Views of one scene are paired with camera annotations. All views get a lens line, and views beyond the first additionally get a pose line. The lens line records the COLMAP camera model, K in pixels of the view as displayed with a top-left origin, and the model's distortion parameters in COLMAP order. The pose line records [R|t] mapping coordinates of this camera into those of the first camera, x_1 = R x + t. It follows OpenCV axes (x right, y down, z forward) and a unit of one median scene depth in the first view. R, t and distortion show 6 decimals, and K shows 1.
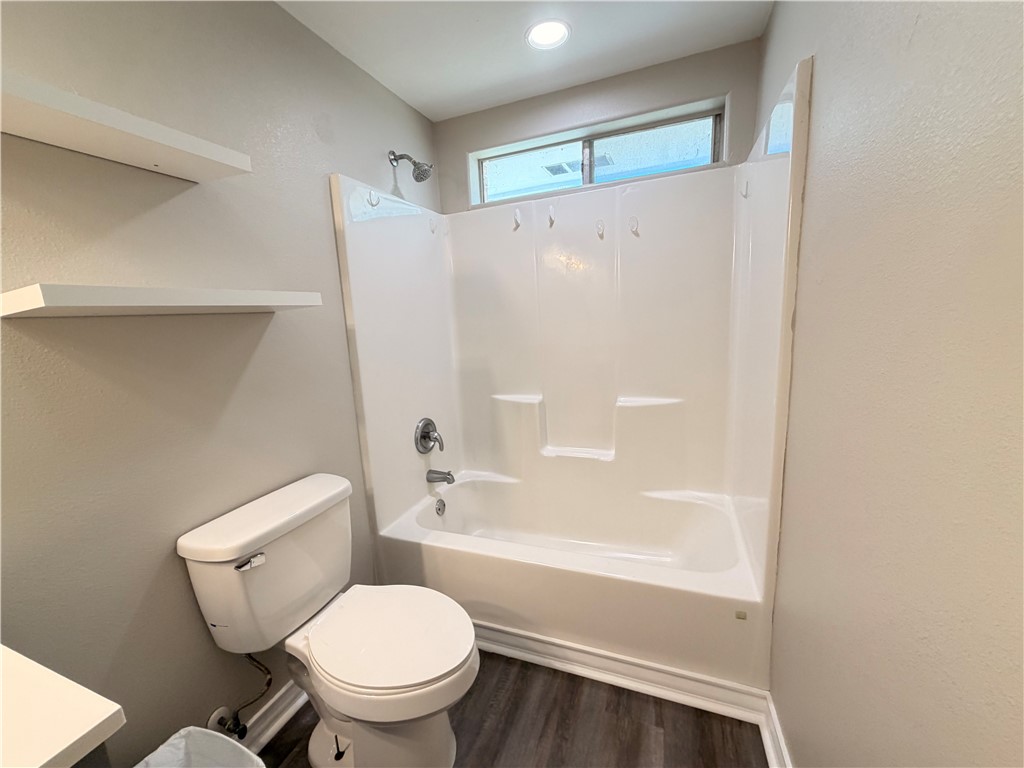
lens RADIAL K [[408.4, 0, 508.4], [0, 408.4, 385.5], [0, 0, 1]] dist [0.000255, 0.000039]
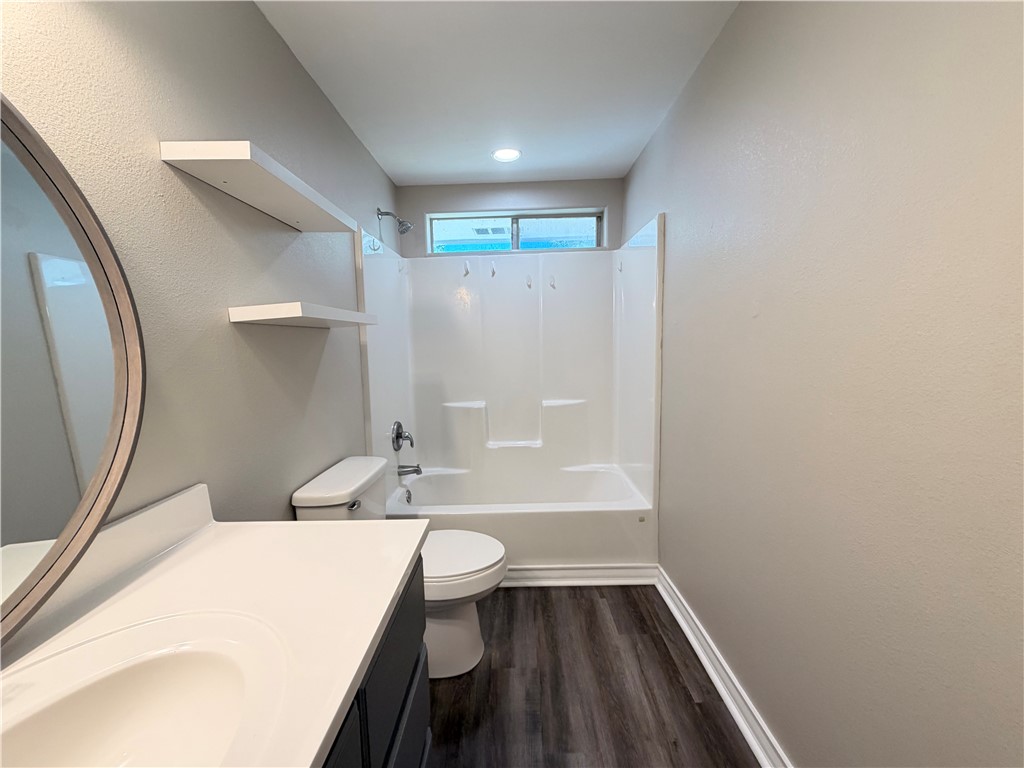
lens RADIAL K [[408.4, 0, 508.4], [0, 408.4, 385.5], [0, 0, 1]] dist [0.000255, 0.000039]
pose [[0.938510, -0.005954, 0.345200, -0.335963], [0.033705, 0.996655, -0.074447, 0.080734], [-0.343602, 0.081505, 0.935572, -0.273181]]
